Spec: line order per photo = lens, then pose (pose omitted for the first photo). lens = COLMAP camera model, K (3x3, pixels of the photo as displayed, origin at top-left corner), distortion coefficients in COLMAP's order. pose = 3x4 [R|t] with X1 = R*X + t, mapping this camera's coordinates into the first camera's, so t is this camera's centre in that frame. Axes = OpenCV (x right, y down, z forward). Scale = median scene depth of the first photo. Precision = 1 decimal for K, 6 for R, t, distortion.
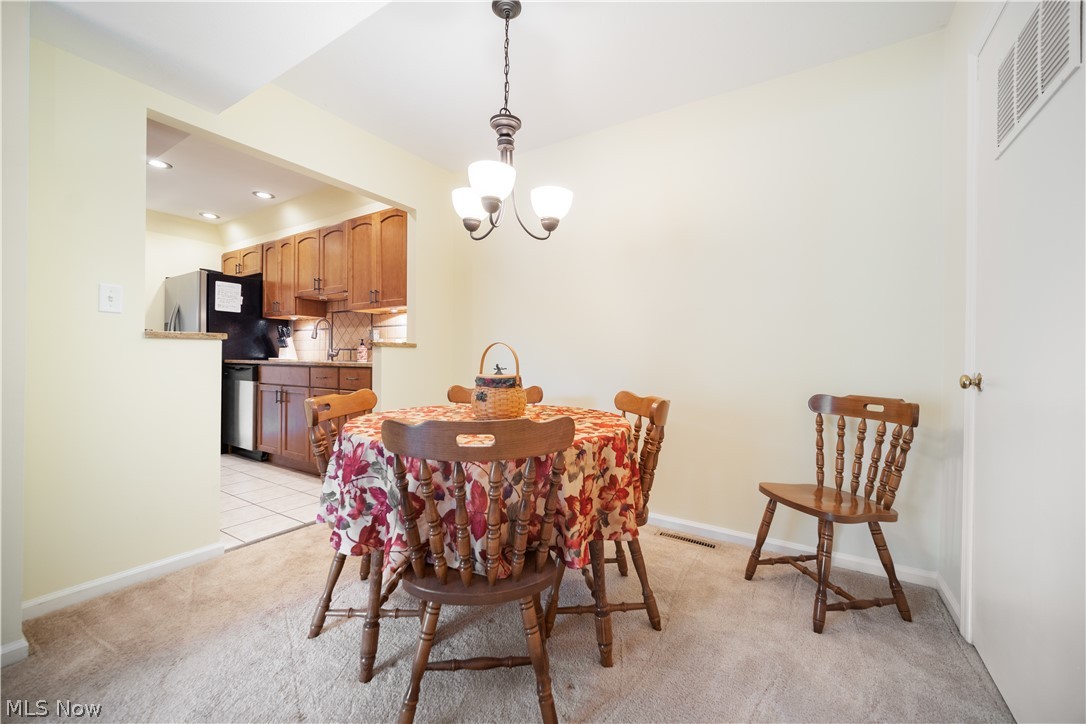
lens RADIAL K [[438.4, 0, 542.4], [0, 438.4, 357.3], [0, 0, 1]] dist [-0.013464, 0.001306]
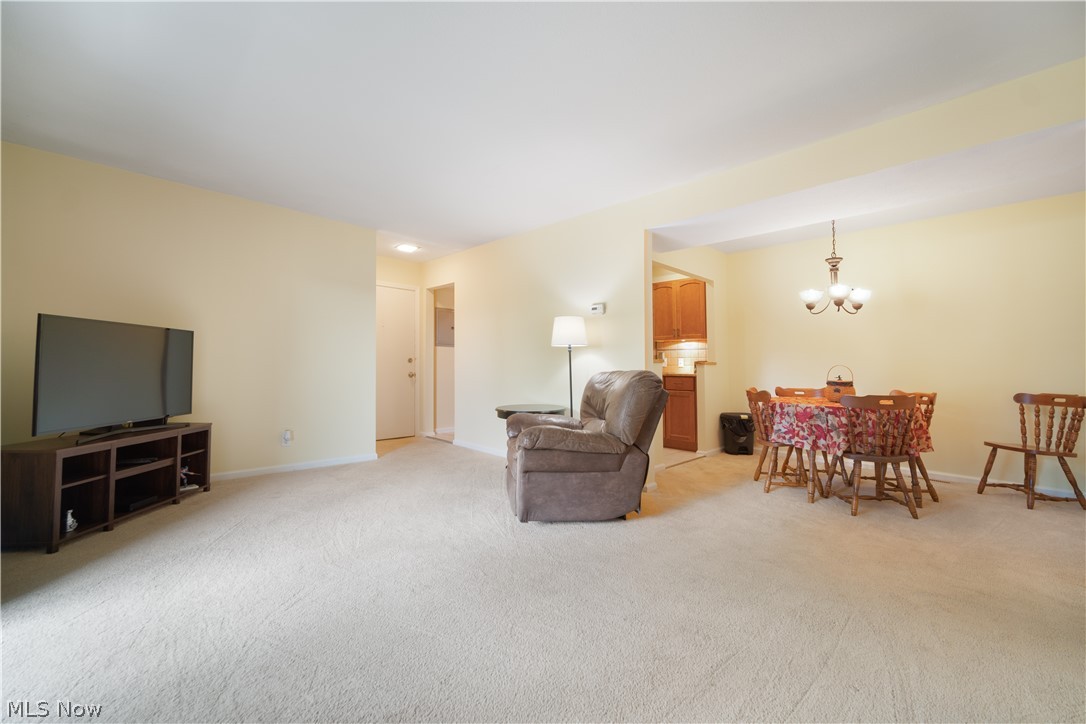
lens RADIAL K [[438.4, 0, 536.6], [0, 438.4, 346.4], [0, 0, 1]] dist [-0.013464, 0.001306]
pose [[0.971756, -0.011002, -0.235729, -0.970732], [0.000381, 0.998984, -0.045054, -0.028428], [0.235986, 0.043691, 0.970774, -1.324108]]
